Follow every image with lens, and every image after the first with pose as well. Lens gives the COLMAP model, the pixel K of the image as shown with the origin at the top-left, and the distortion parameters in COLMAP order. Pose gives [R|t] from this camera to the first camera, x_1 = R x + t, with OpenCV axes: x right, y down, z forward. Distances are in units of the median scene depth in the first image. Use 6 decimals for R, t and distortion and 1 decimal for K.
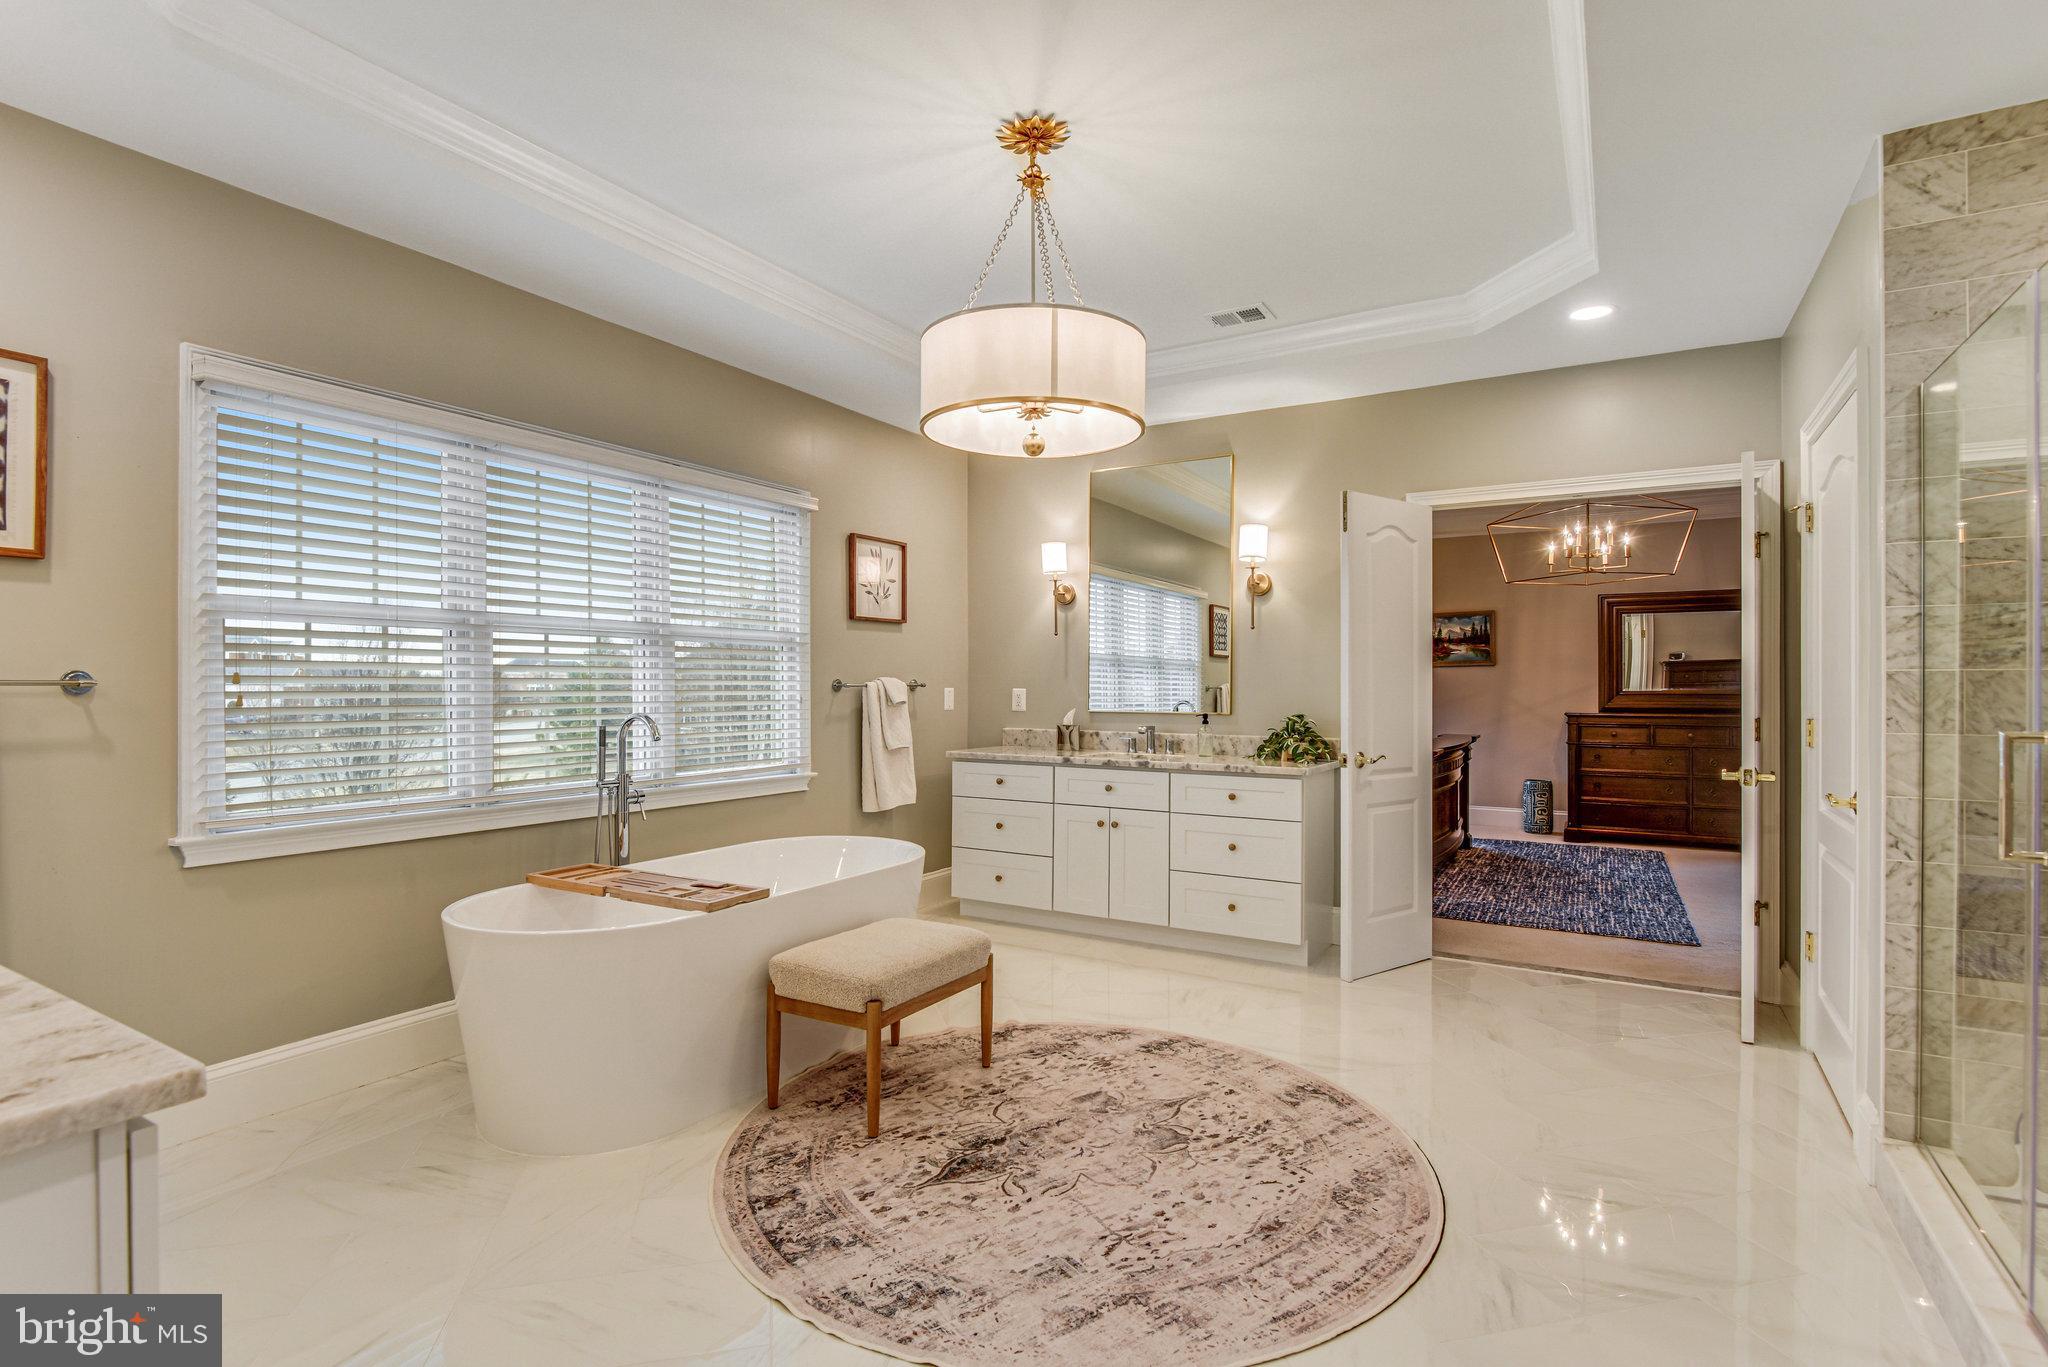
lens RADIAL K [[989.5, 0, 1030.3], [0, 989.5, 682.2], [0, 0, 1]] dist [0.008335, -0.007007]
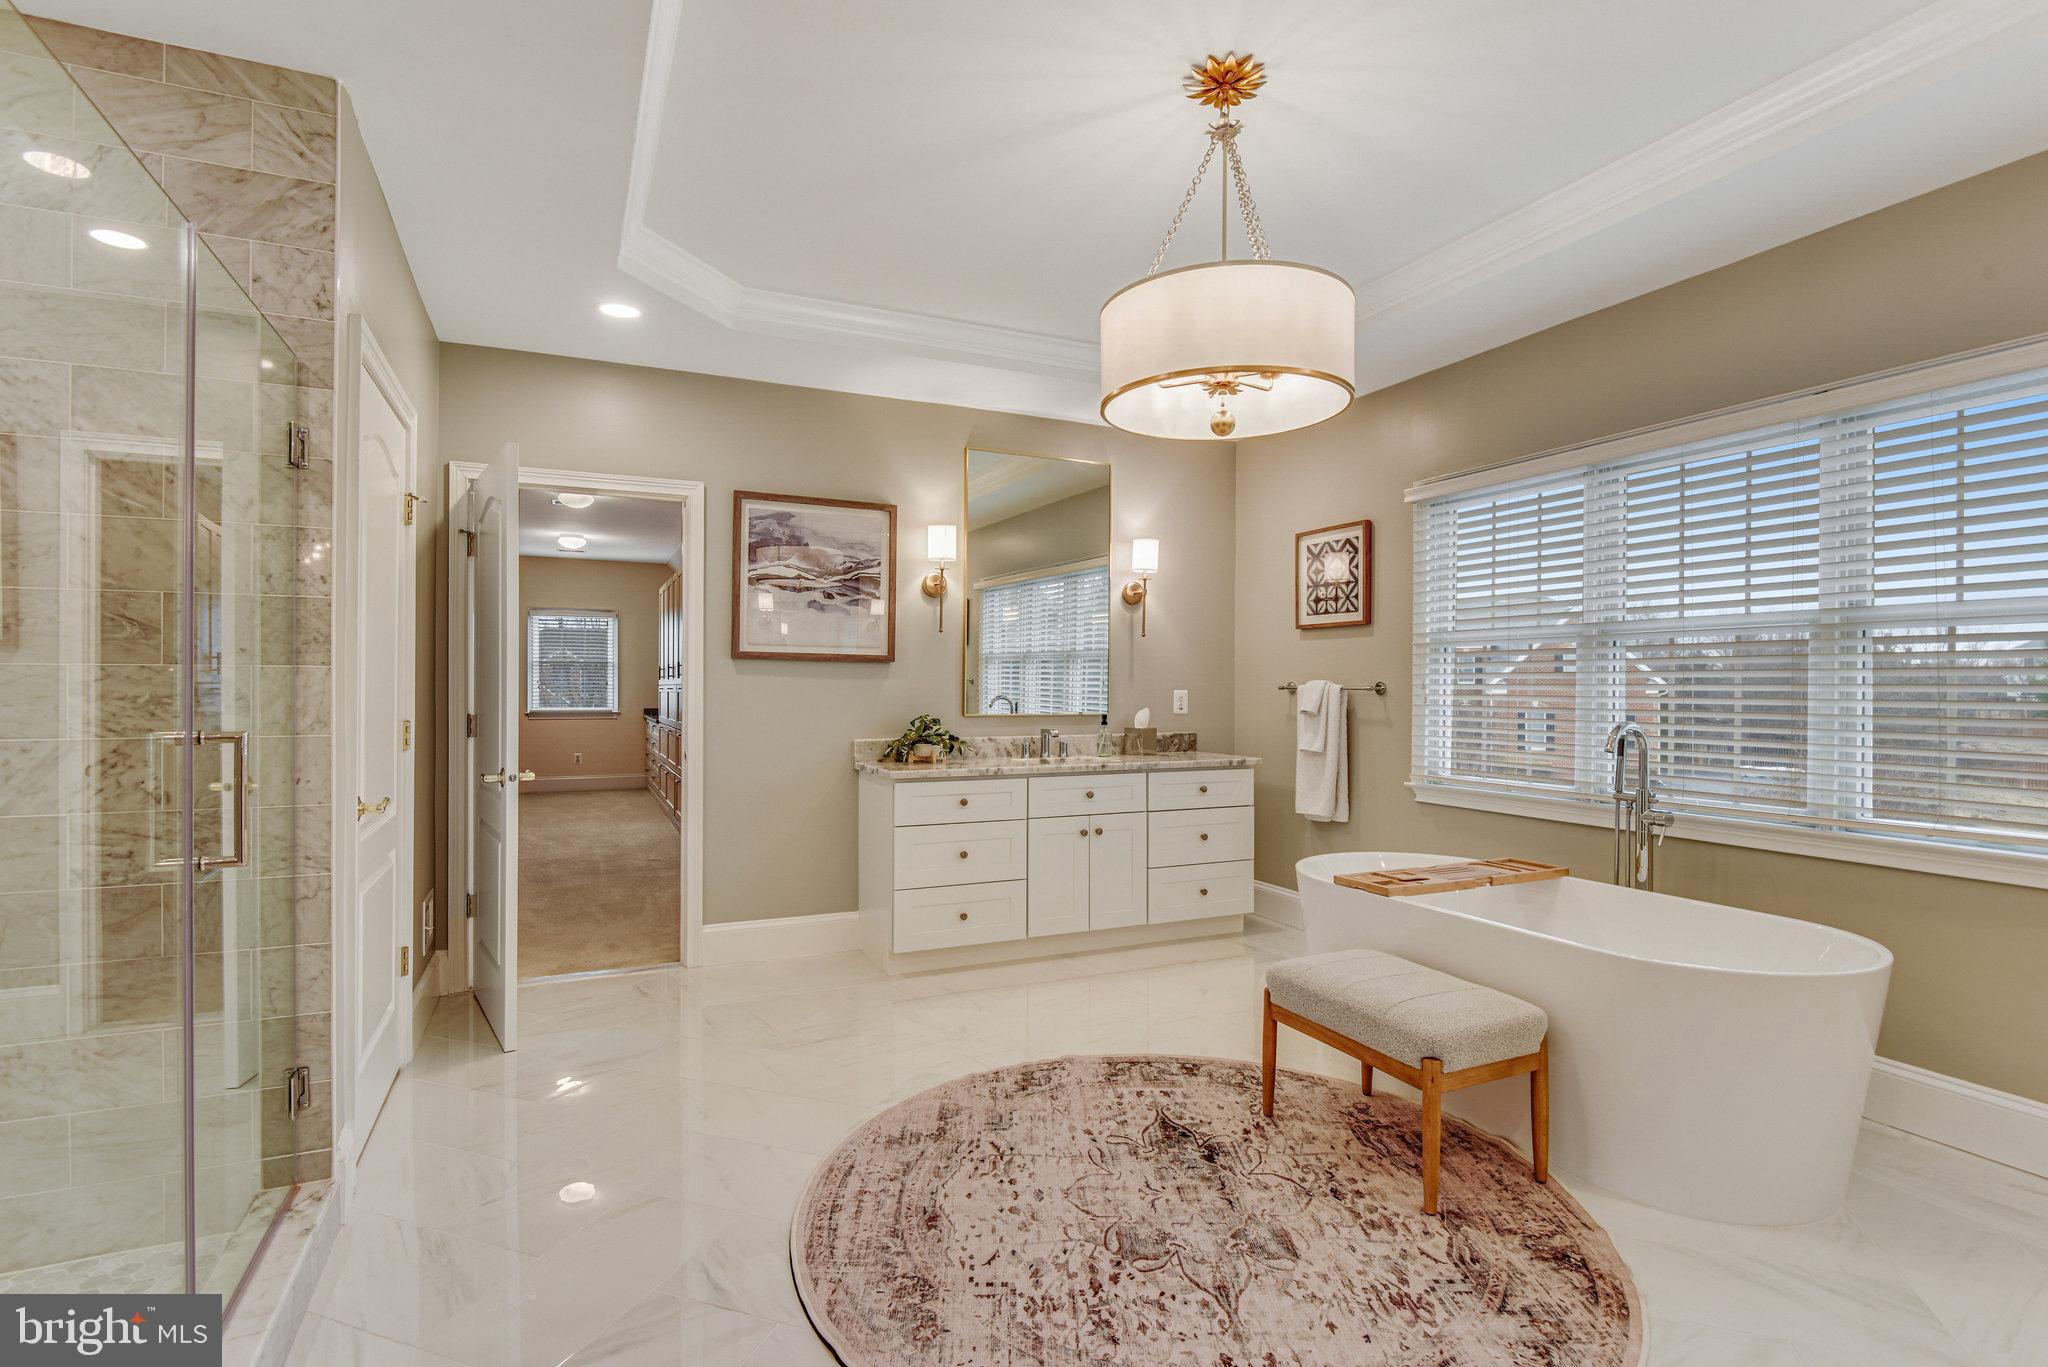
lens RADIAL K [[989.5, 0, 1025.2], [0, 989.5, 685.5], [0, 0, 1]] dist [0.008335, -0.007007]
pose [[-0.568808, -0.007059, -0.822440, 0.859400], [-0.005153, 0.999974, -0.005019, 0.007123], [0.822455, 0.001383, -0.568829, 1.385510]]
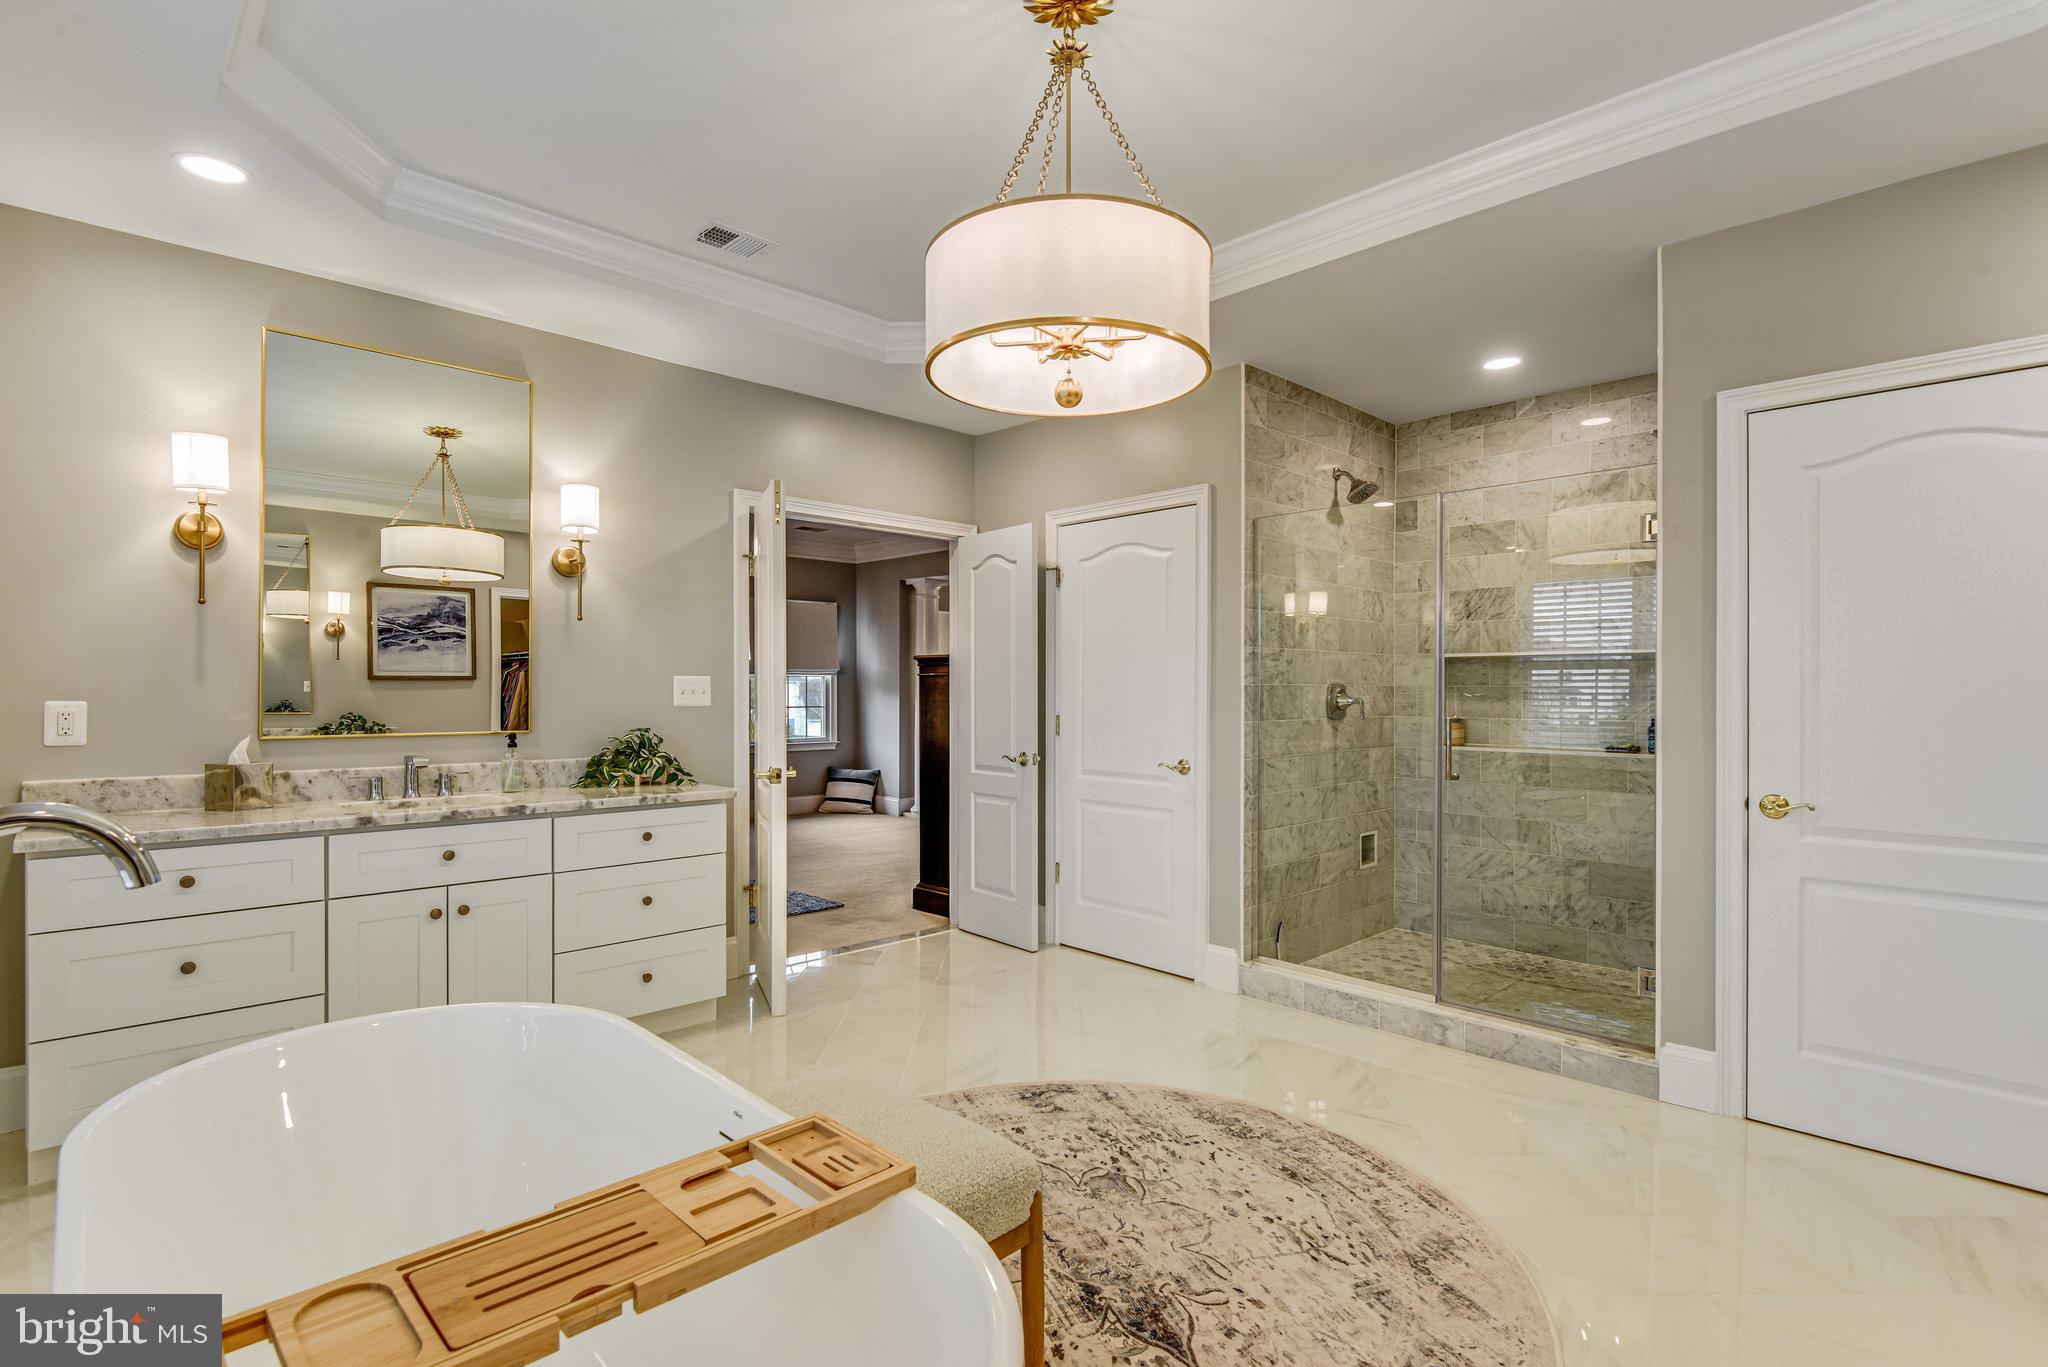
lens RADIAL K [[989.5, 0, 1027.3], [0, 989.5, 694.9], [0, 0, 1]] dist [0.008335, -0.007007]
pose [[0.259589, -0.007490, 0.965690, -0.777990], [-0.004299, 0.999951, 0.008912, -0.006684], [-0.965710, -0.006465, 0.259544, 0.839152]]
